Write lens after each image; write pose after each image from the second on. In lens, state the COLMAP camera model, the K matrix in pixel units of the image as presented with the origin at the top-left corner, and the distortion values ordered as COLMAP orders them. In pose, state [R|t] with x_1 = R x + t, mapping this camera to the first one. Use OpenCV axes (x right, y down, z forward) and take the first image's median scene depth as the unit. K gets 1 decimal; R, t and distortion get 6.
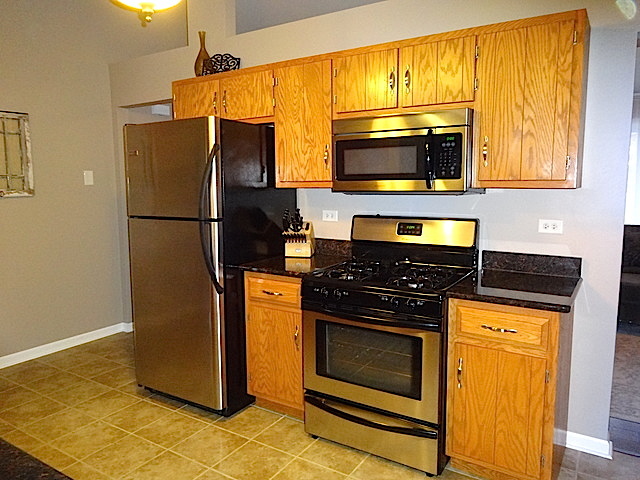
lens RADIAL K [[473.0, 0, 320.8], [0, 473.0, 236.3], [0, 0, 1]] dist [-0.003553, 0.004353]
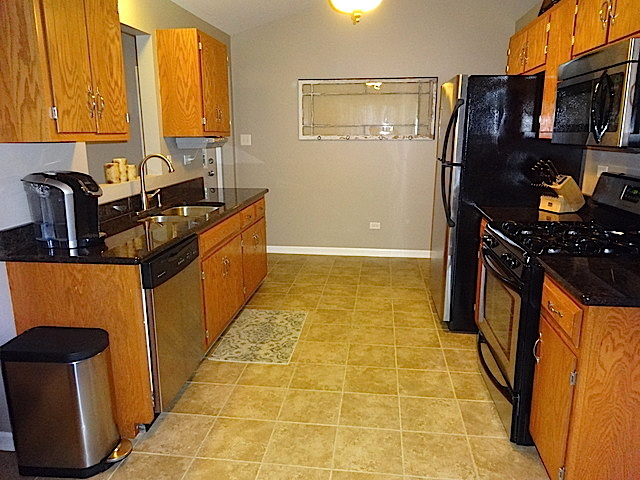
lens RADIAL K [[473.0, 0, 322.4], [0, 473.0, 239.7], [0, 0, 1]] dist [-0.003553, 0.004353]
pose [[0.427661, 0.214016, -0.878239, 0.681234], [-0.106776, 0.976727, 0.186021, -0.033569], [0.897611, 0.014221, 0.440559, 0.173038]]
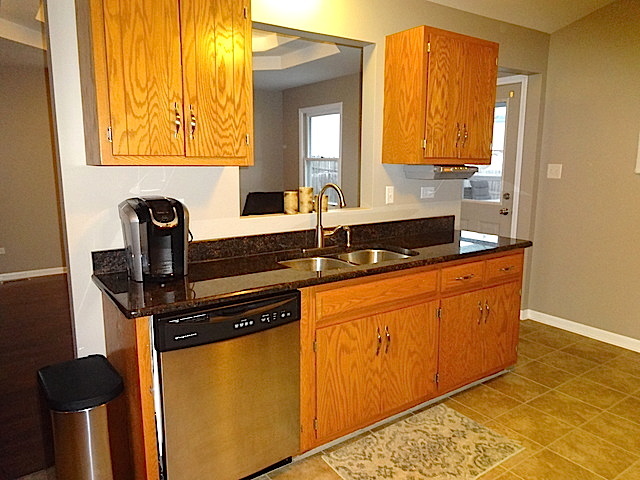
lens RADIAL K [[473.0, 0, 319.9], [0, 473.0, 240.5], [0, 0, 1]] dist [-0.003553, 0.004353]
pose [[-0.389157, 0.163671, -0.906515, 0.350906], [-0.103638, 0.970062, 0.219635, -0.074632], [0.915323, 0.179422, -0.360544, 0.643226]]
